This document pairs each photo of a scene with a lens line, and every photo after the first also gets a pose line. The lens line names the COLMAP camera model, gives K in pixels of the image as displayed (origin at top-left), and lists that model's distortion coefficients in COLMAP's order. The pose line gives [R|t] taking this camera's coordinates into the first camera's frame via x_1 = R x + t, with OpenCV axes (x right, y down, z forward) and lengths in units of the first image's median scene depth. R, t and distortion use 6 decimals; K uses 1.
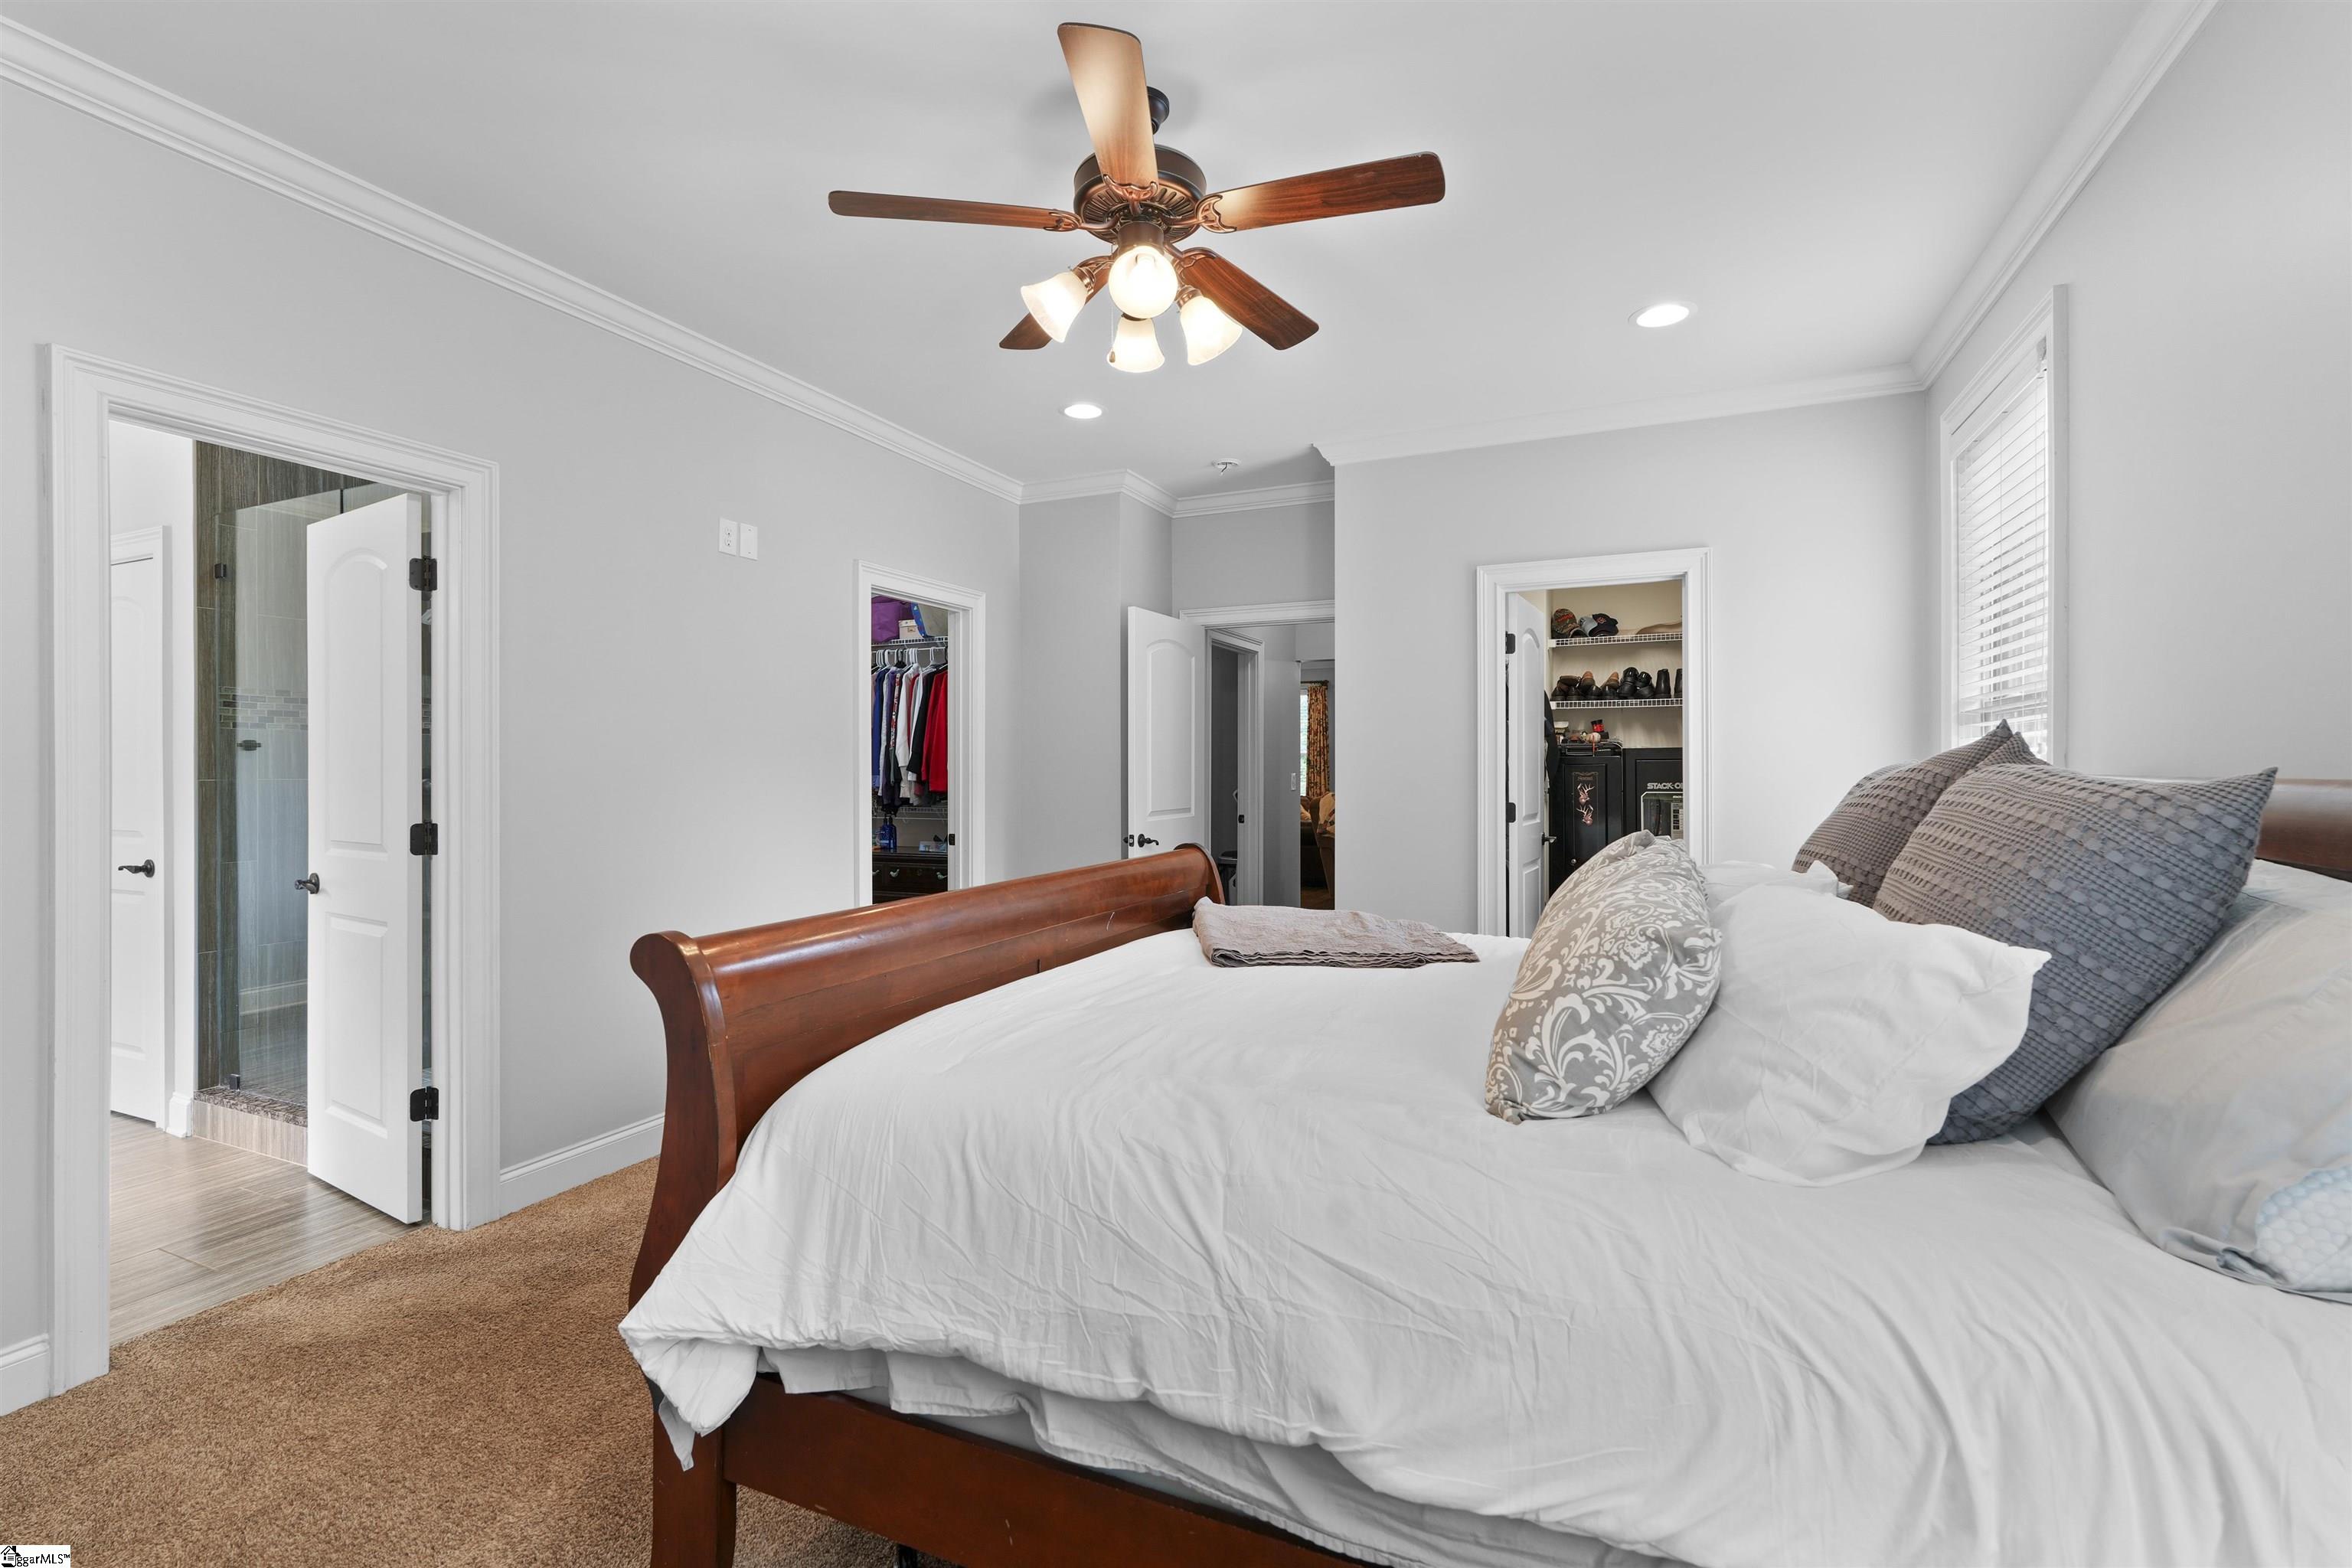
lens RADIAL K [[1027.1, 0, 1181.5], [0, 1027.1, 786.3], [0, 0, 1]] dist [-0.004625, 0.000320]
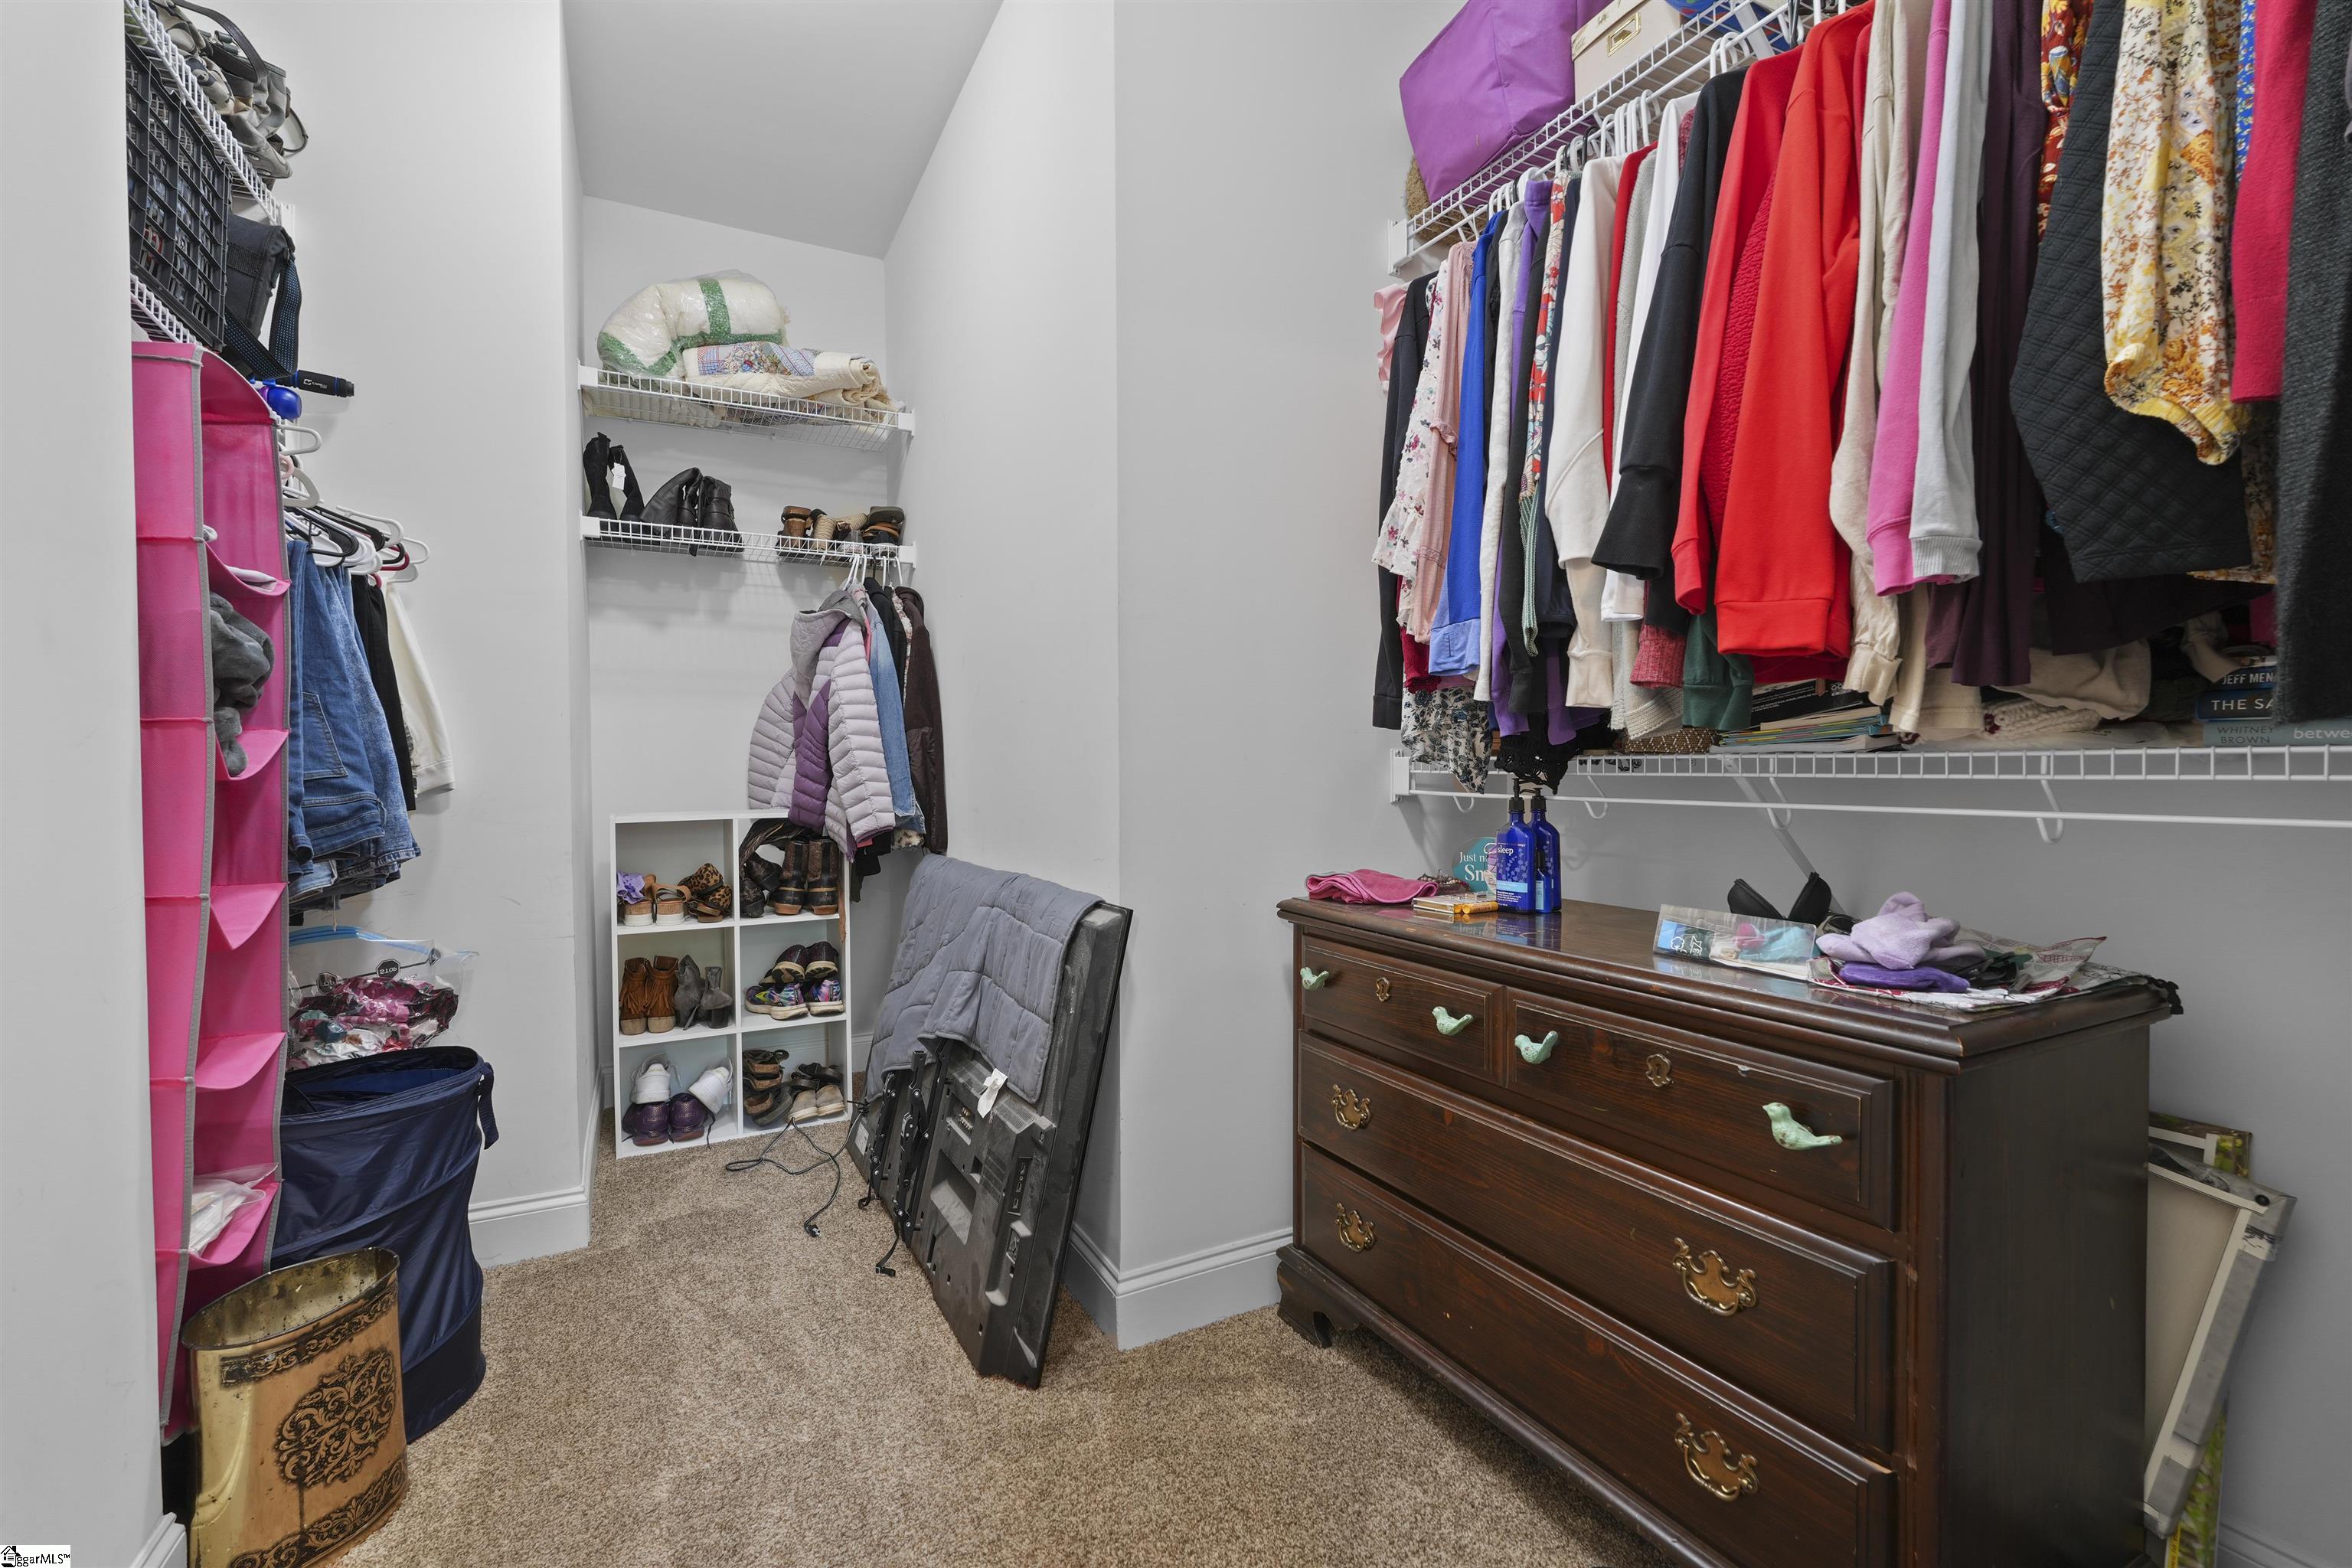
lens RADIAL K [[1027.1, 0, 1180.1], [0, 1027.1, 770.1], [0, 0, 1]] dist [-0.004625, 0.000320]
pose [[0.781452, 0.004558, -0.623949, -0.199899], [0.001113, 0.999962, 0.008698, 0.022697], [0.623964, -0.007491, 0.781417, 0.770071]]
